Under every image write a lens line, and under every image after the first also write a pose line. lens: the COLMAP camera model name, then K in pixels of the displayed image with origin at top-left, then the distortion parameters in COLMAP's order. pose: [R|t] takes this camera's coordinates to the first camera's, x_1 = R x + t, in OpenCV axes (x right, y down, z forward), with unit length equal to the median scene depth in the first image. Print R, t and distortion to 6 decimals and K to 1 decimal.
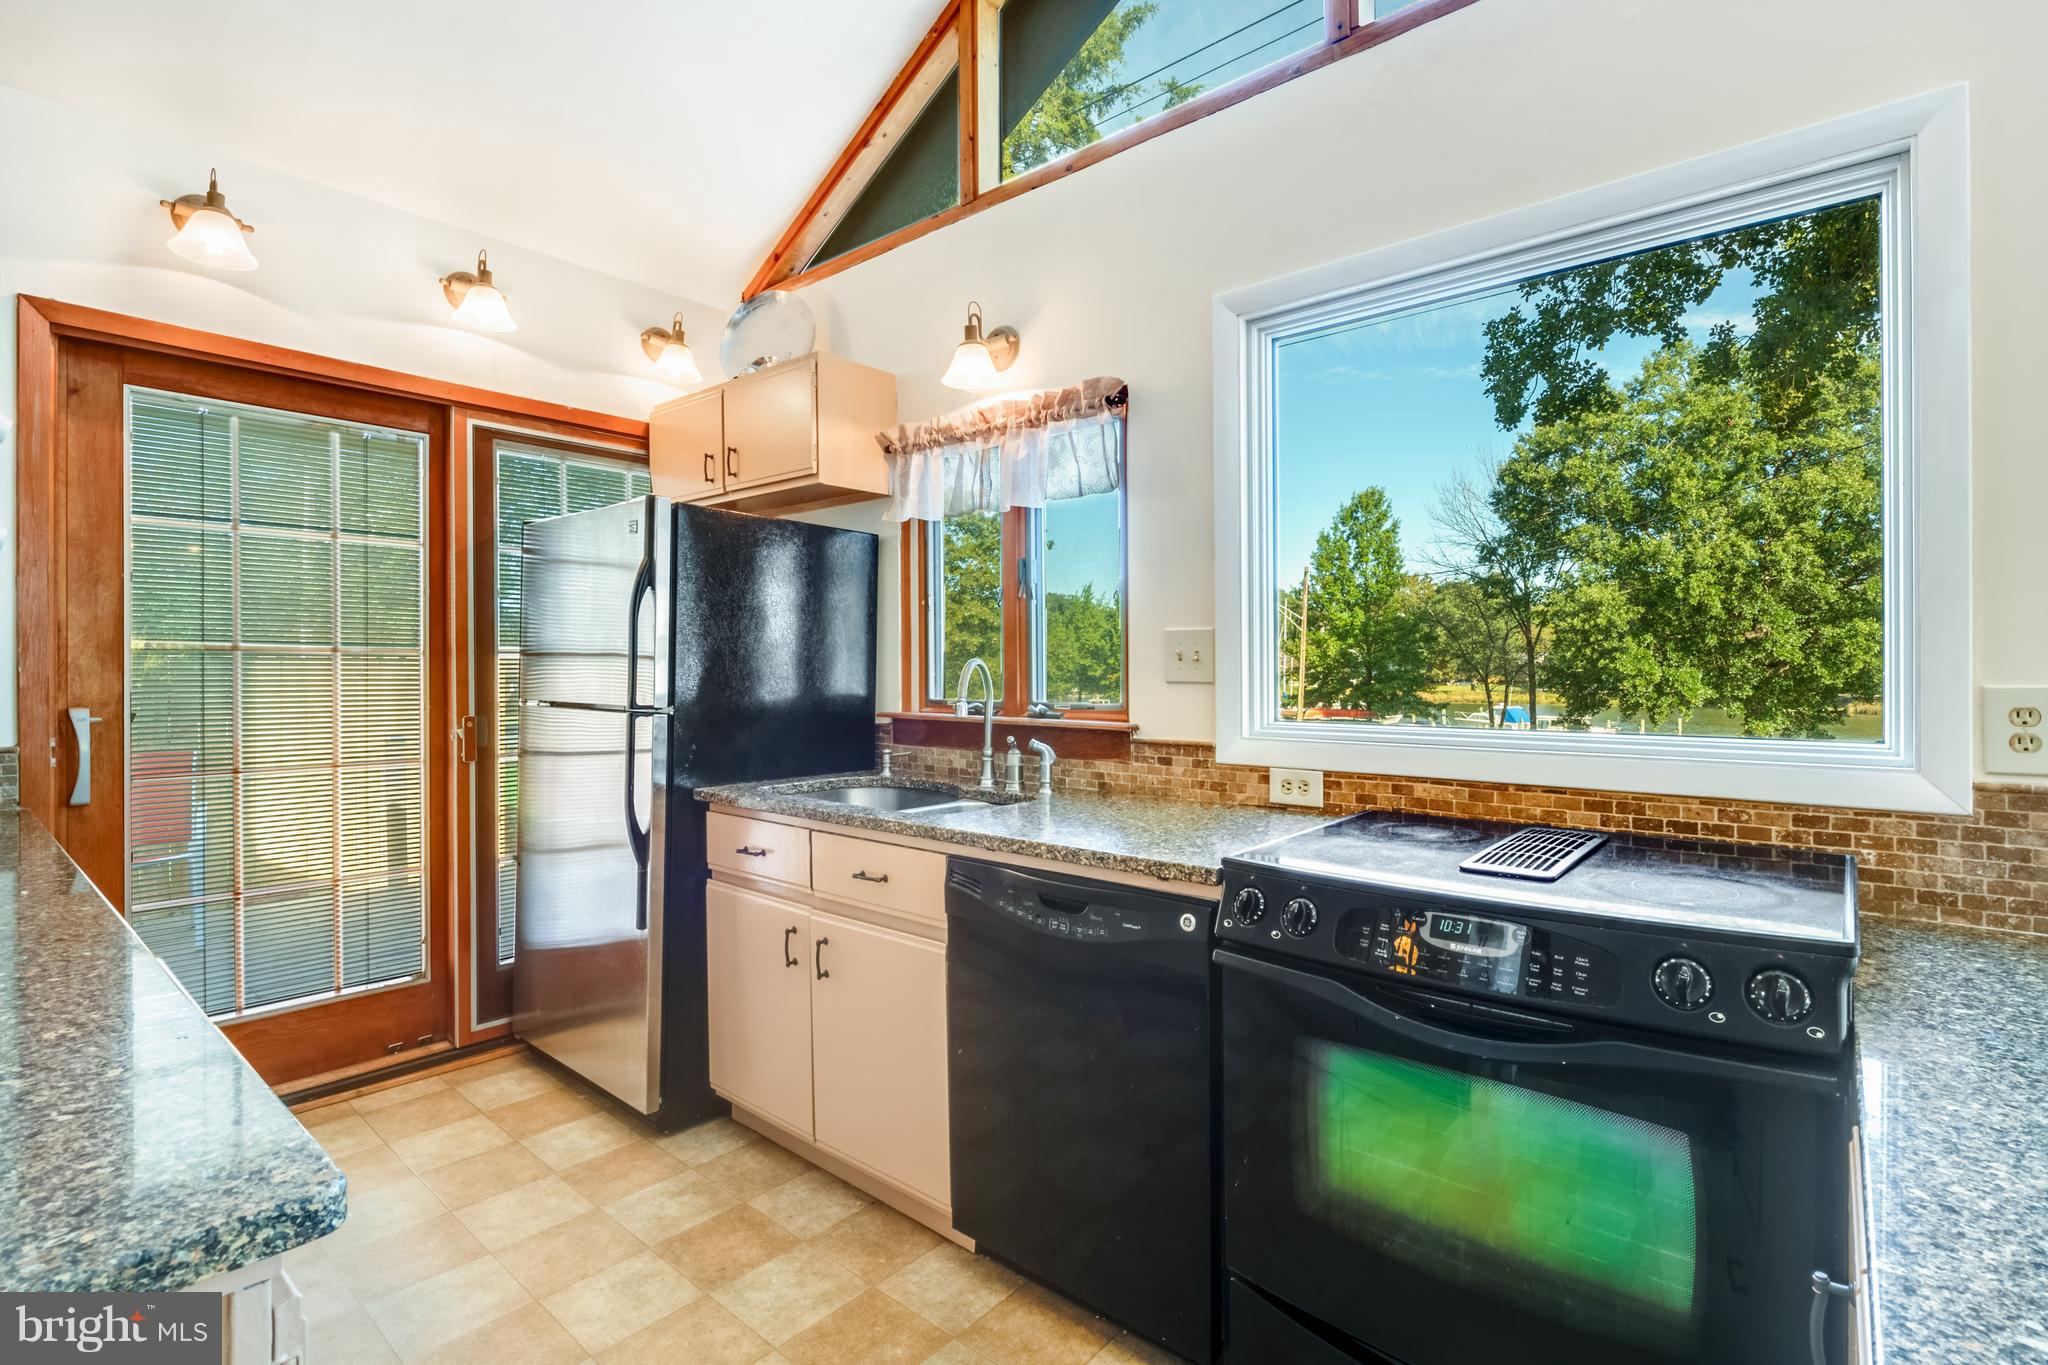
lens RADIAL K [[944.1, 0, 1024.7], [0, 944.1, 672.2], [0, 0, 1]] dist [-0.001864, -0.004191]
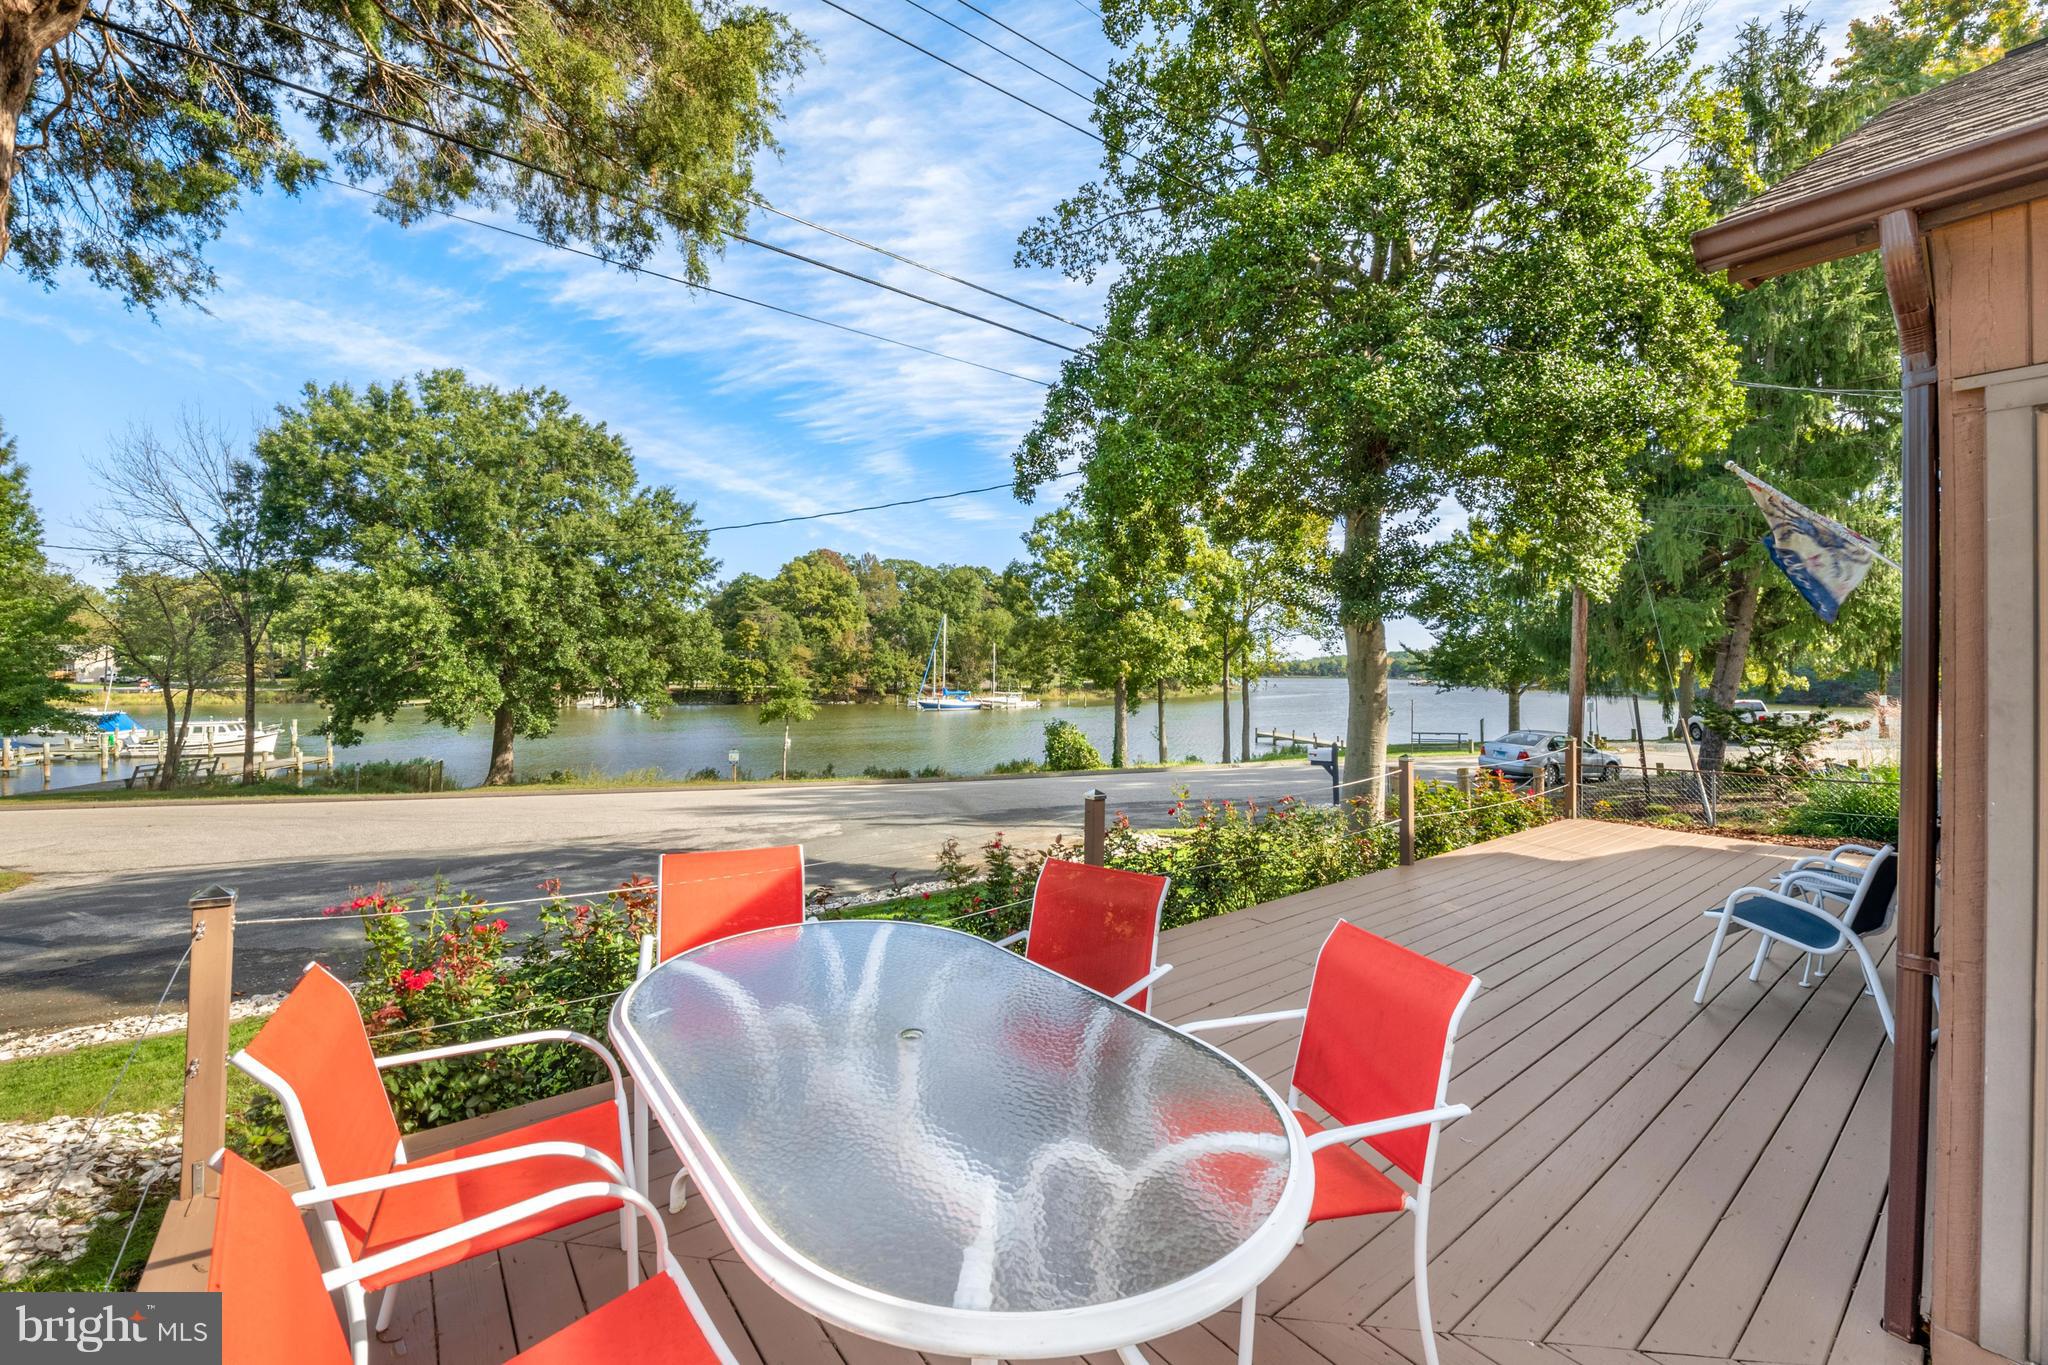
lens RADIAL K [[827.0, 0, 1025.7], [0, 827.0, 646.0], [0, 0, 1]] dist [-0.002570, -0.002235]
pose [[0.198550, 0.029876, 0.979635, -1.181640], [-0.003324, 0.999550, -0.029810, -0.110500], [-0.980085, 0.002663, 0.198560, 2.087435]]
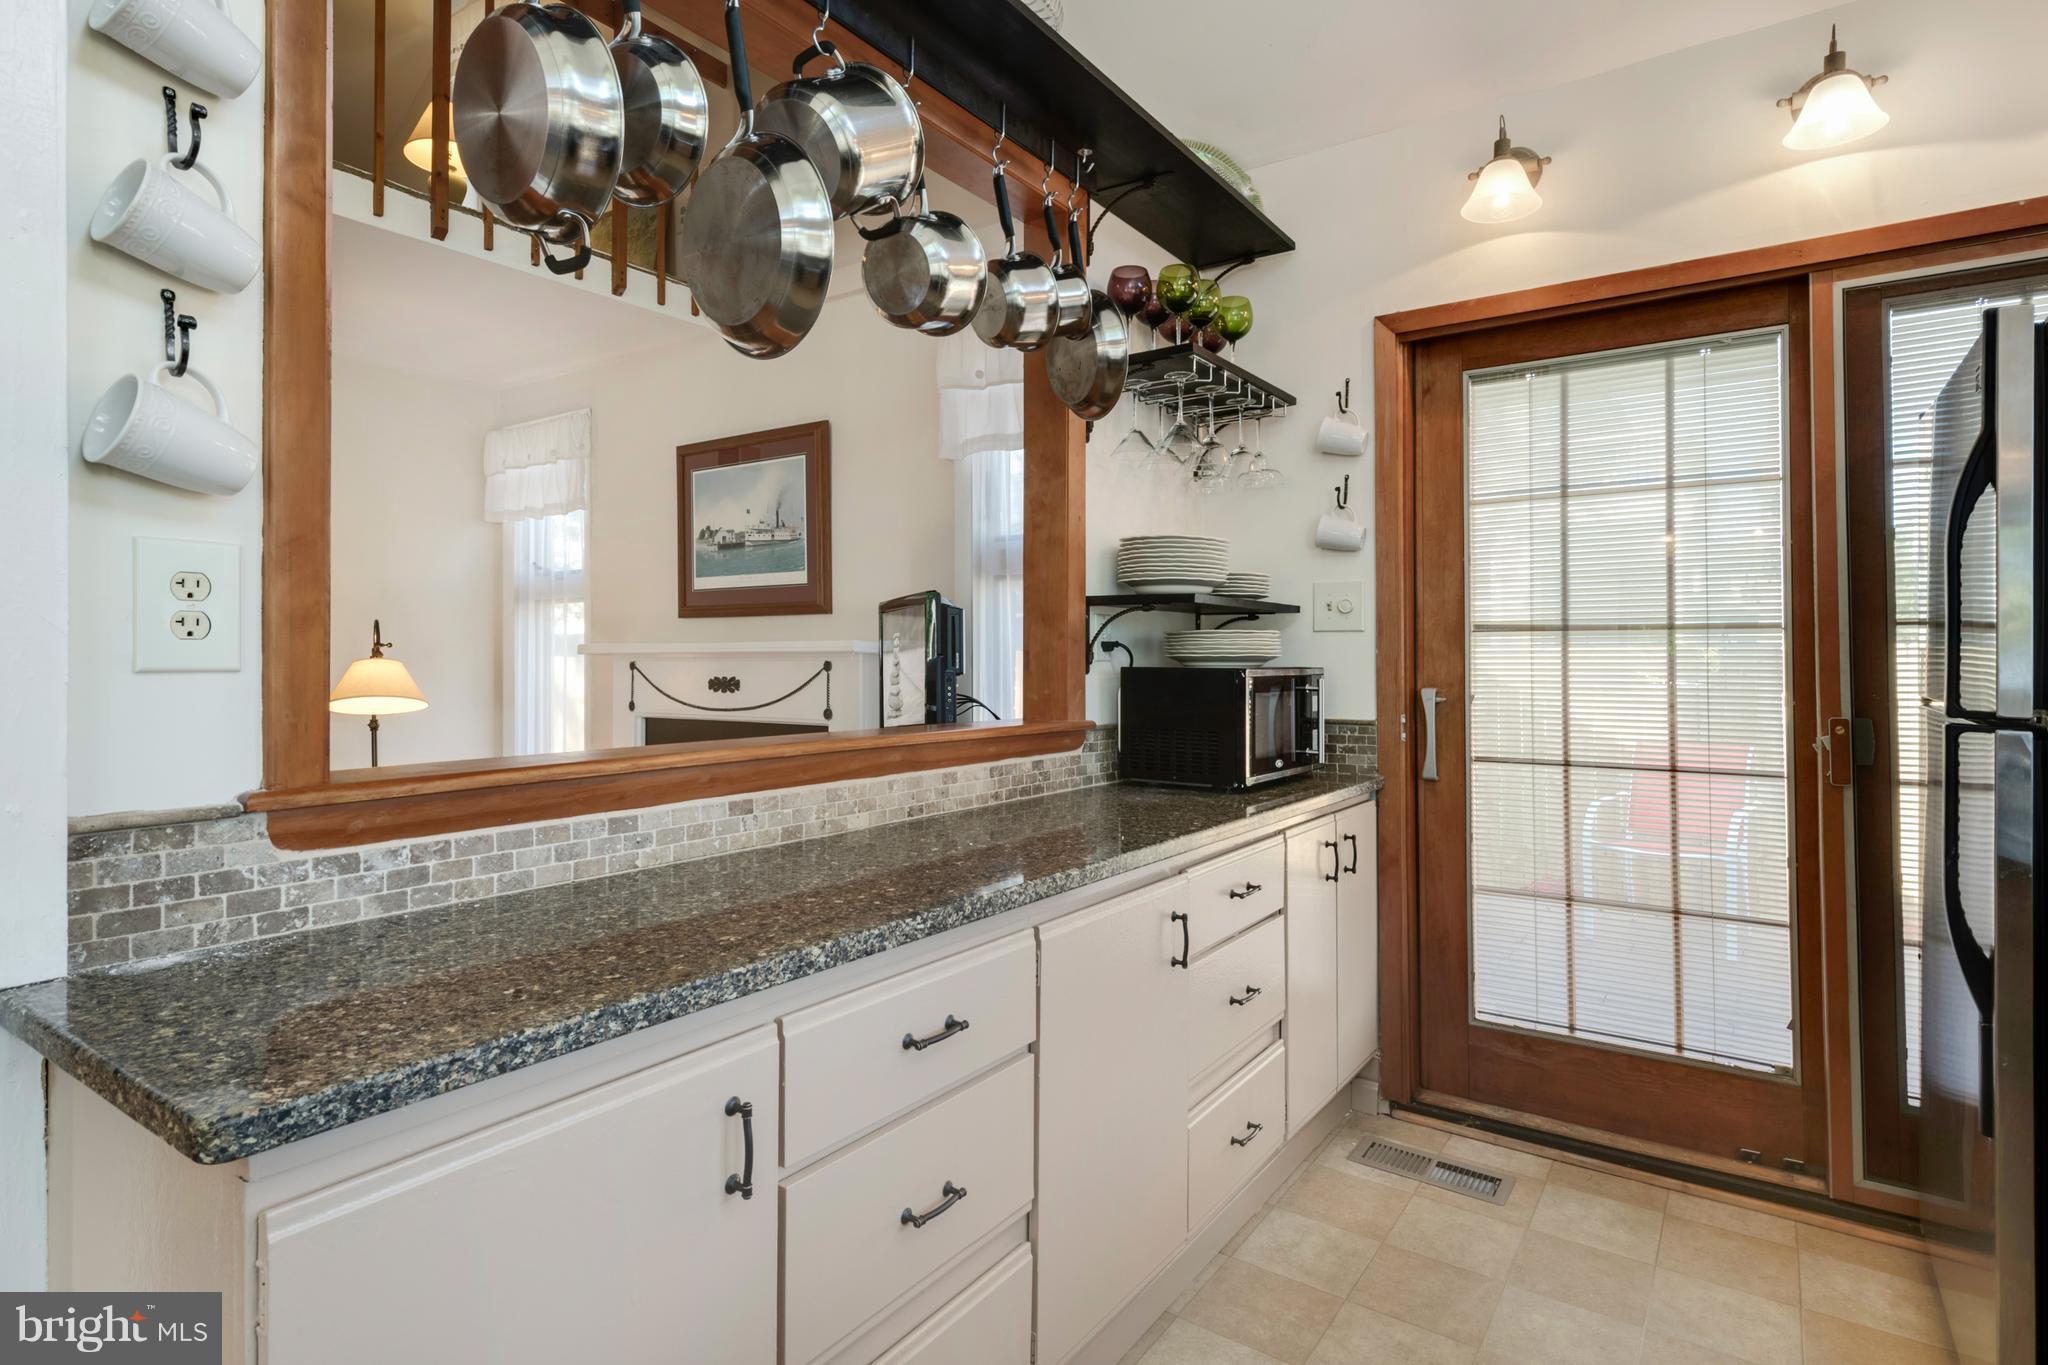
lens RADIAL K [[1056.4, 0, 1033.9], [0, 1056.4, 651.0], [0, 0, 1]] dist [0.002567, -0.000798]
pose [[0.109775, -0.007647, -0.993927, 0.123687], [0.000535, 0.999971, -0.007634, 0.004810], [0.993956, 0.000306, 0.109776, 0.390067]]
